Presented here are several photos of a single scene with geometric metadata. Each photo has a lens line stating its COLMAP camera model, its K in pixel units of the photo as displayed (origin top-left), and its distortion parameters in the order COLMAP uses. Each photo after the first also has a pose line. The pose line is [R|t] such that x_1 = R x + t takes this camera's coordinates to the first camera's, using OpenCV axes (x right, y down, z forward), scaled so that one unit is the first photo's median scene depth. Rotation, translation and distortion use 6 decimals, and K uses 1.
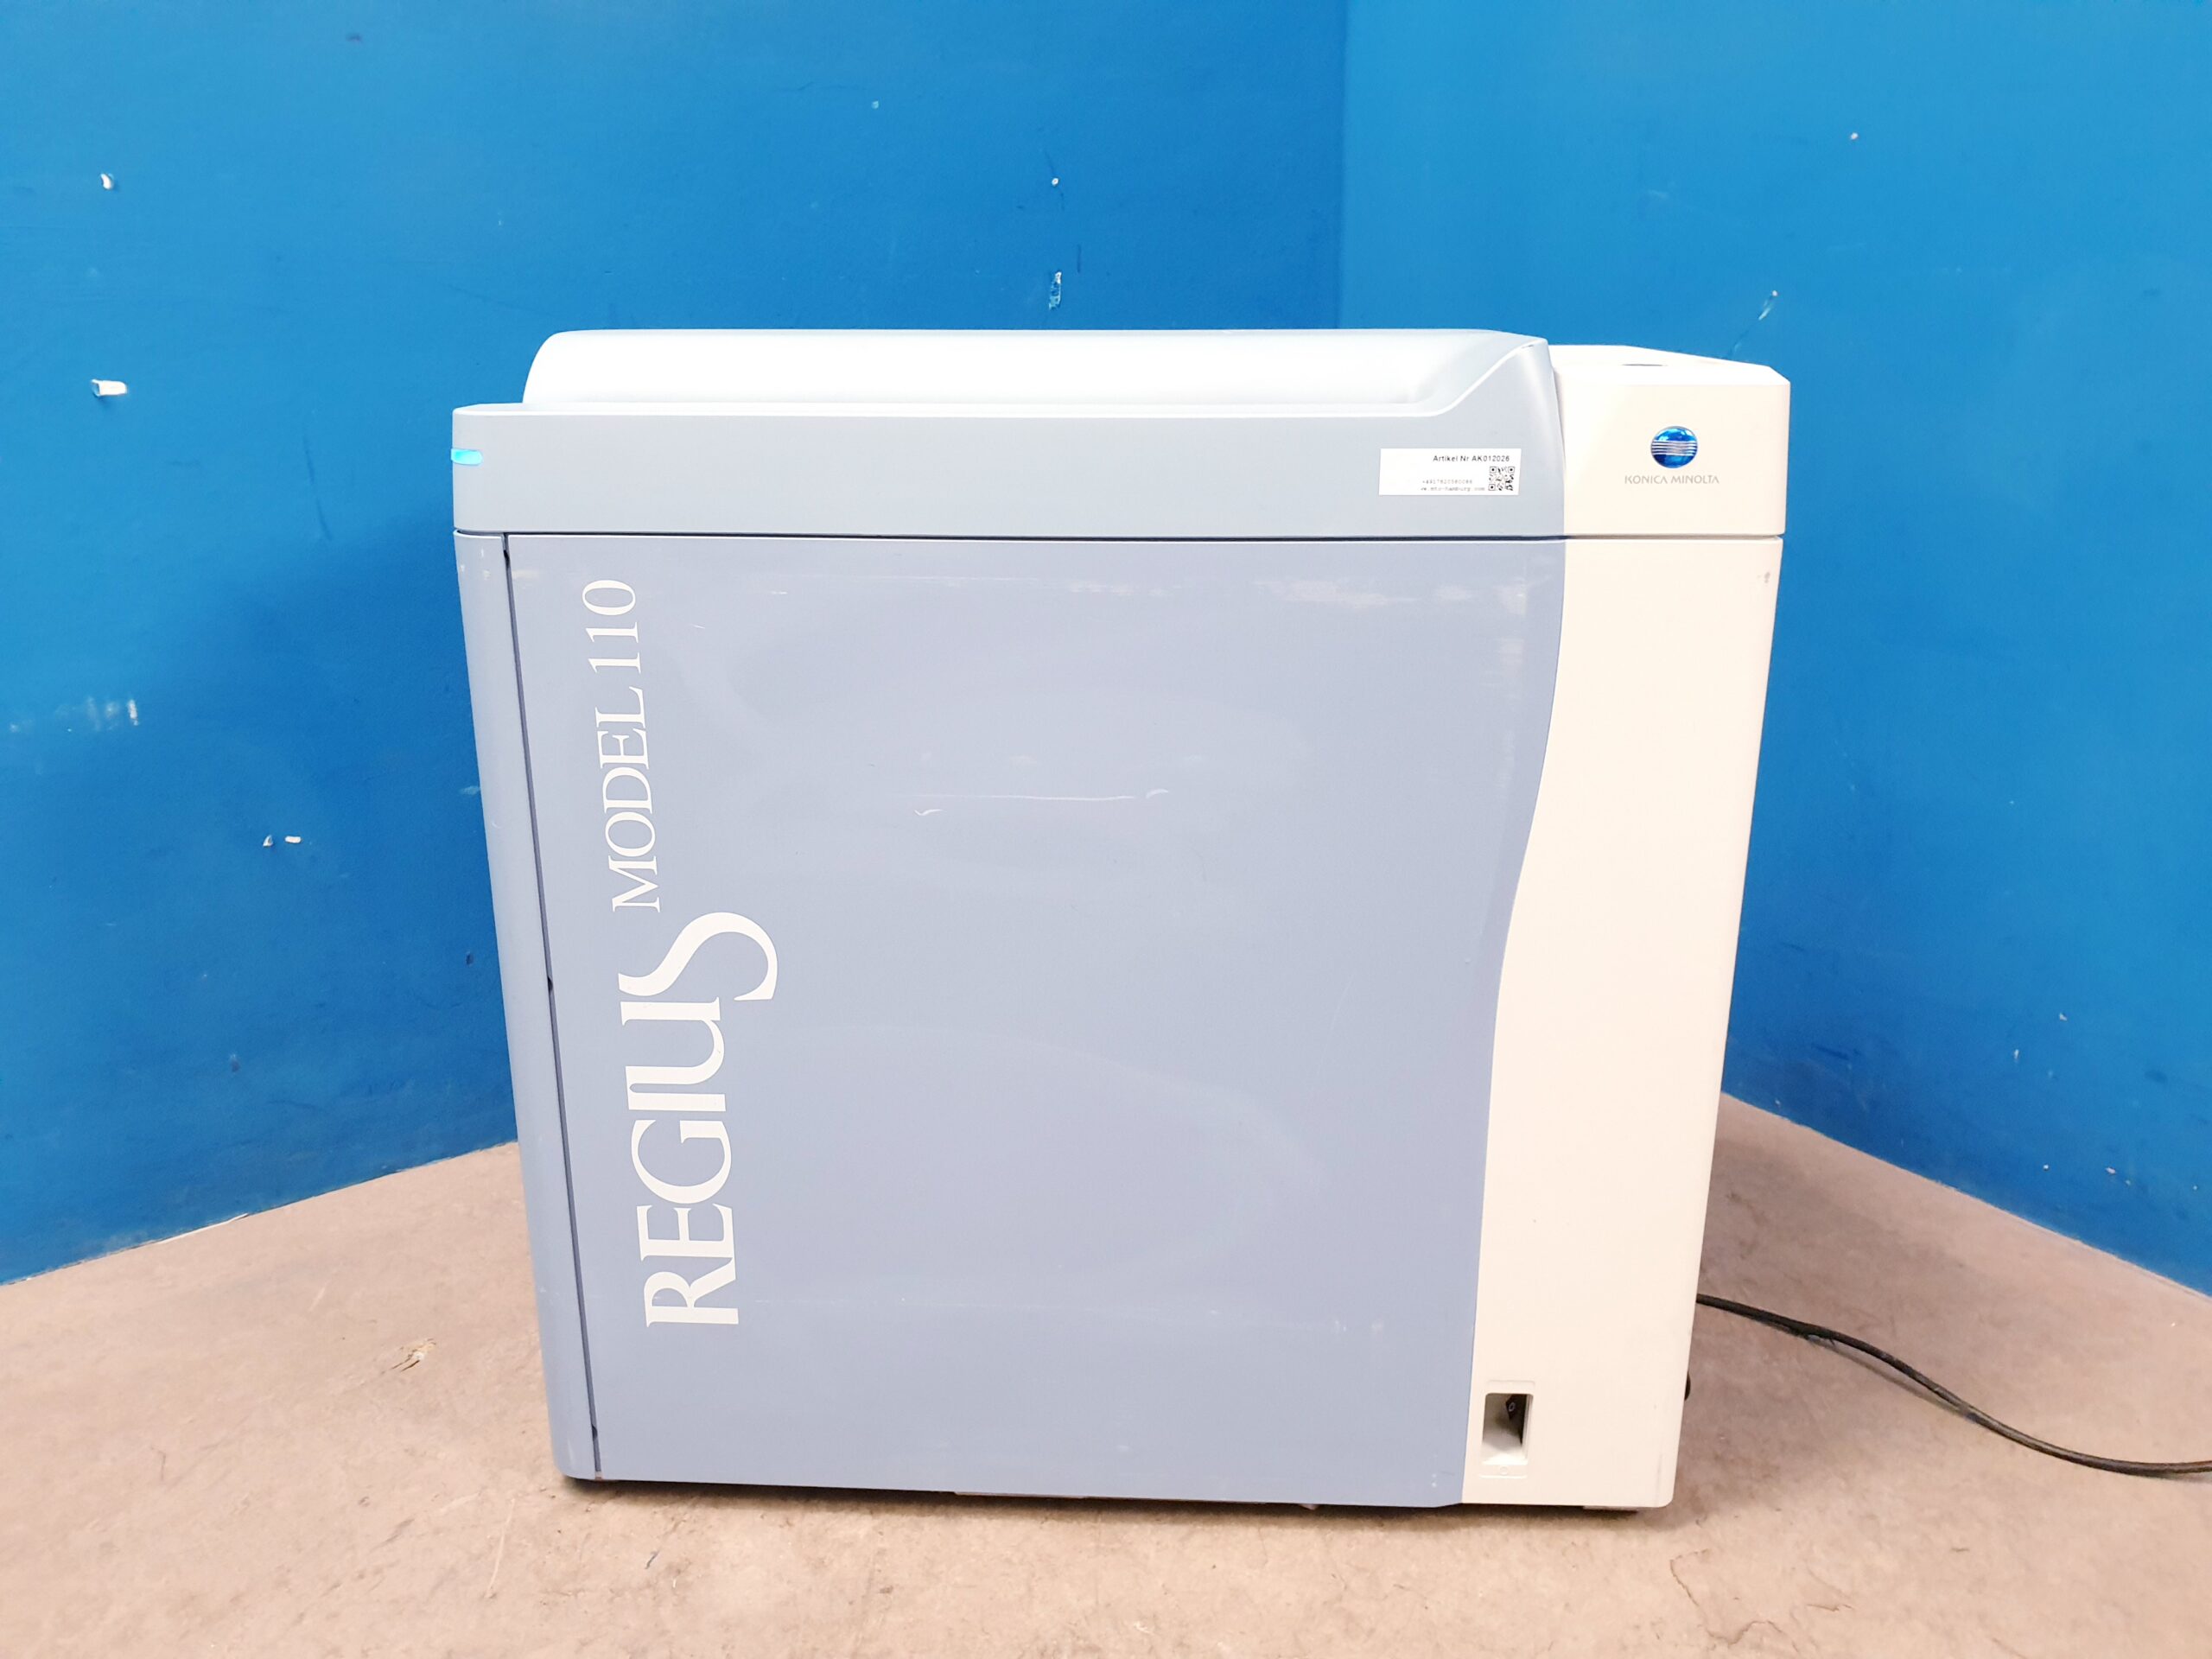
lens RADIAL K [[1738.9, 0, 1097.6], [0, 1738.9, 808.9], [0, 0, 1]] dist [-0.019577, 0.052579]
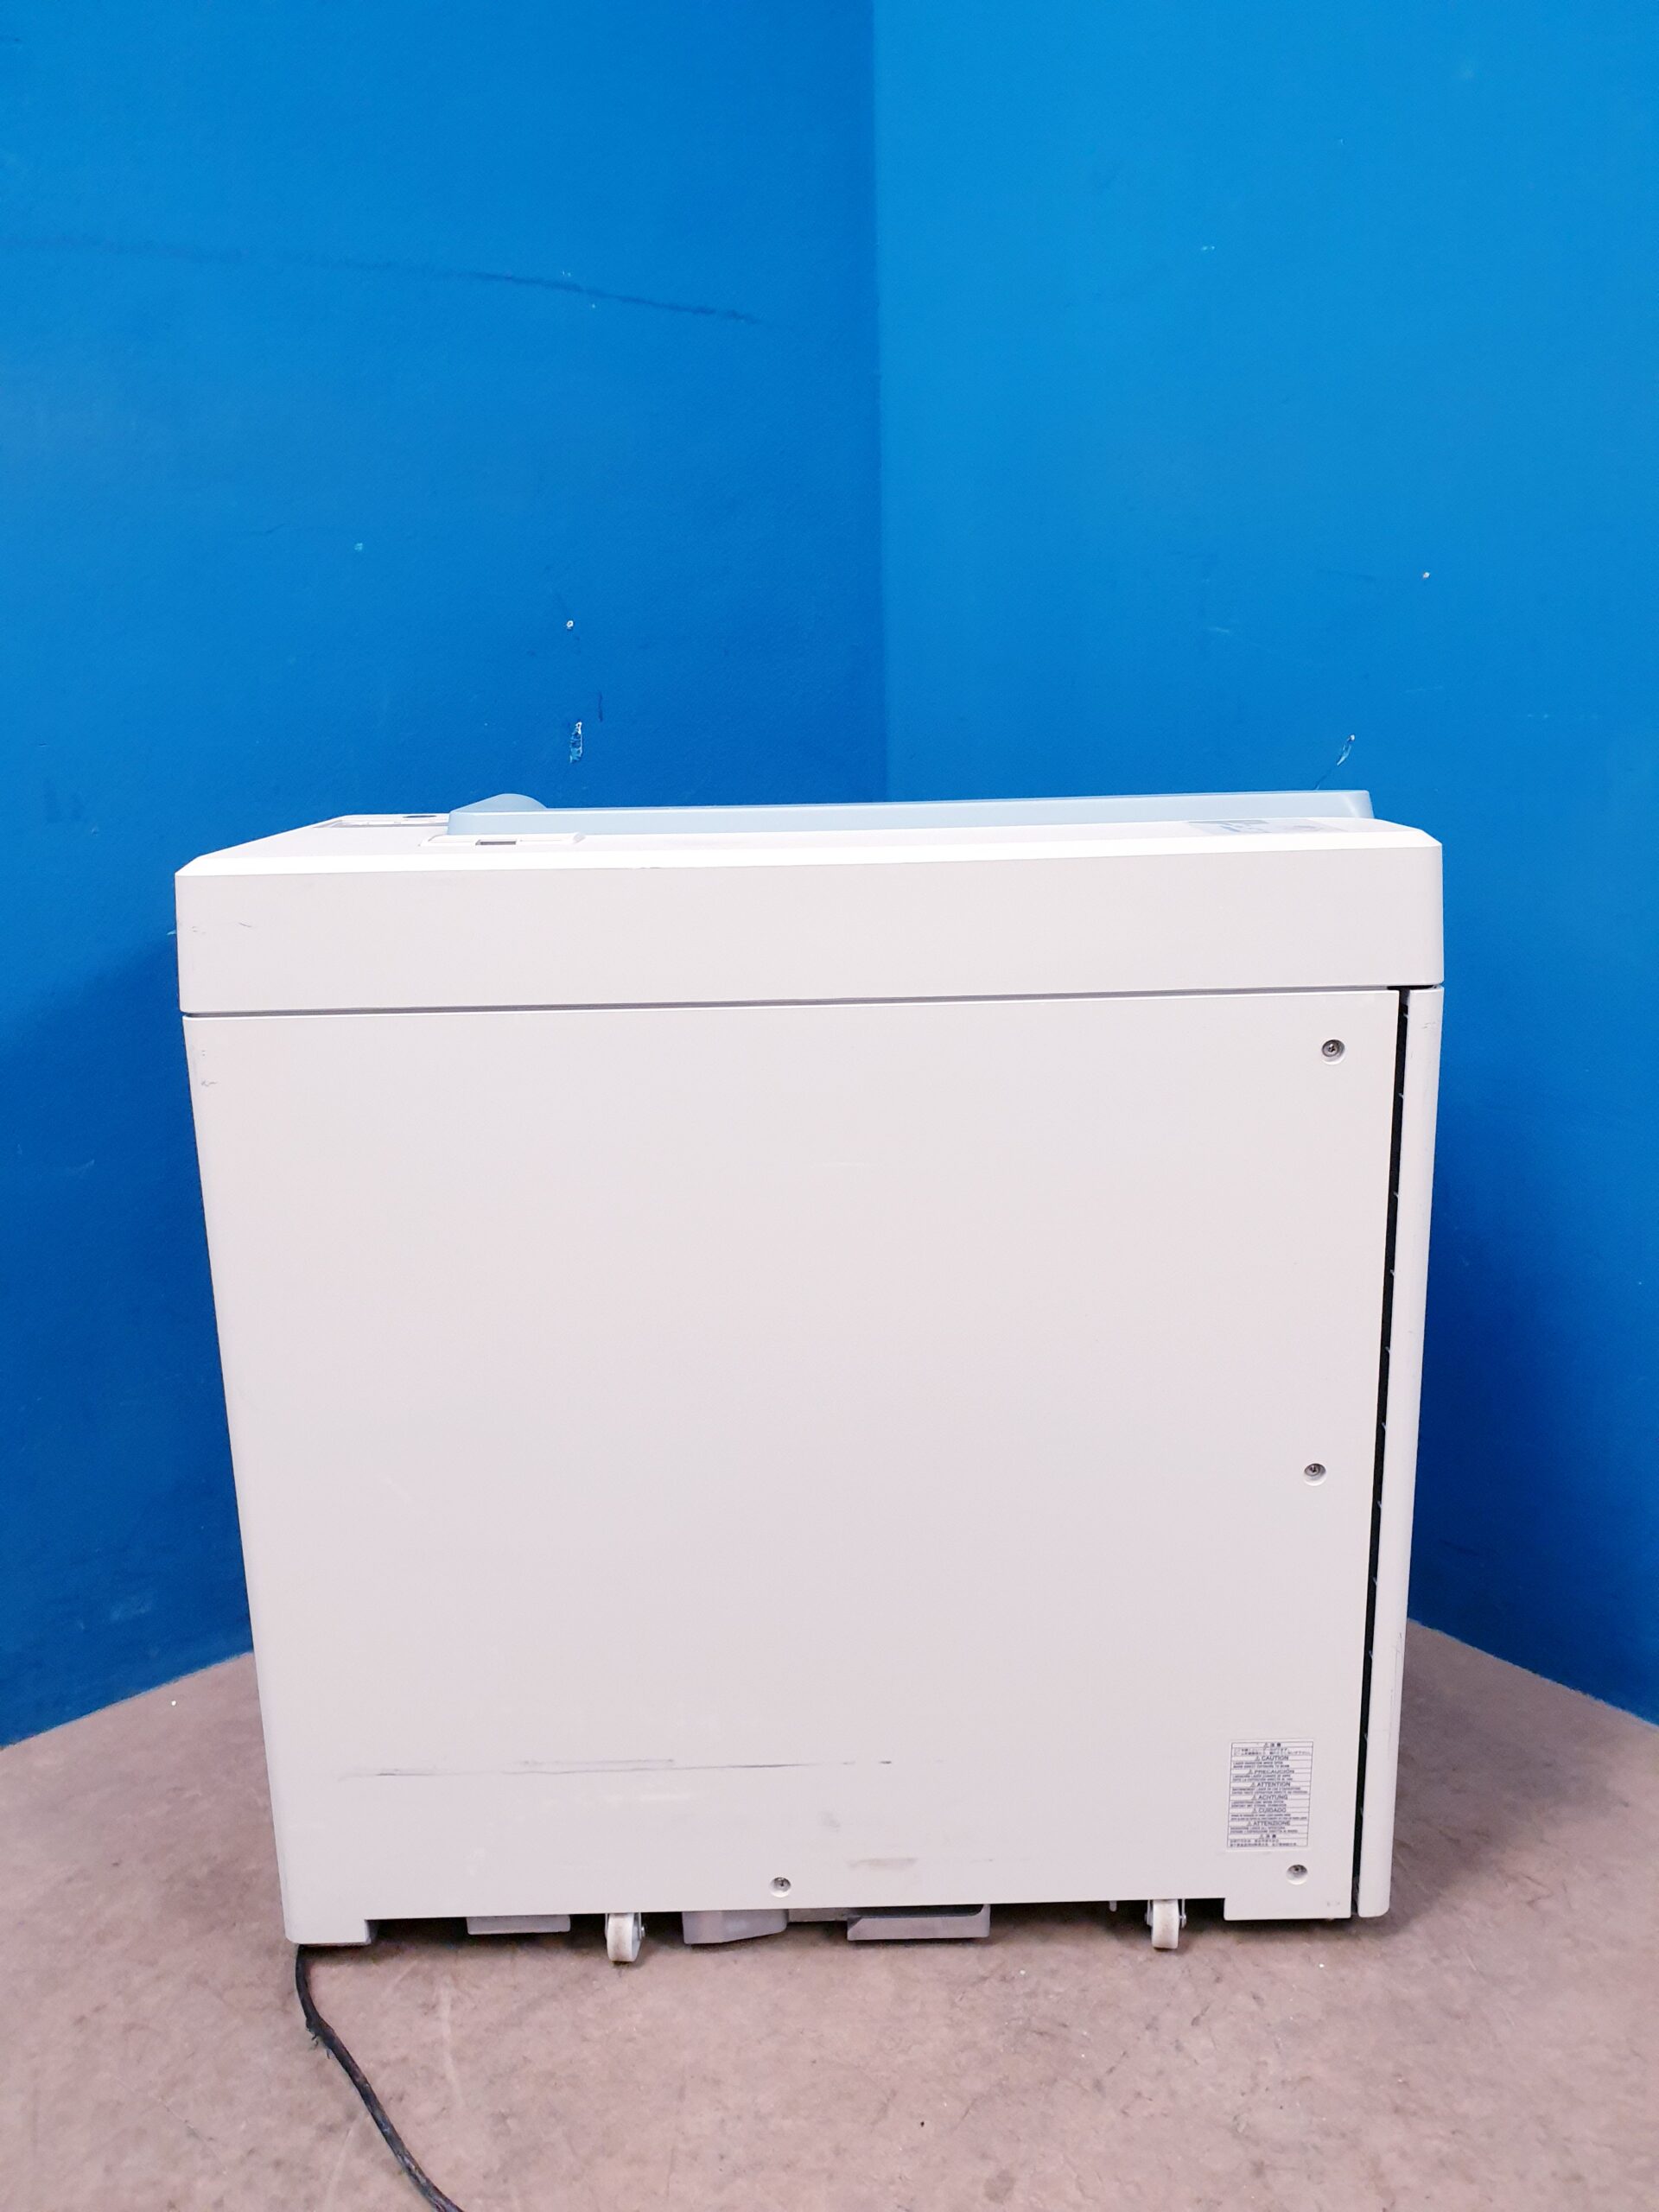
lens RADIAL K [[1738.9, 0, 847.7], [0, 1738.9, 1092.2], [0, 0, 1]] dist [-0.019577, 0.052579]
pose [[0.993577, -0.042710, 0.104792, 0.021572], [0.048455, 0.997423, -0.052902, -0.097815], [-0.102263, 0.057640, 0.993086, 0.157169]]
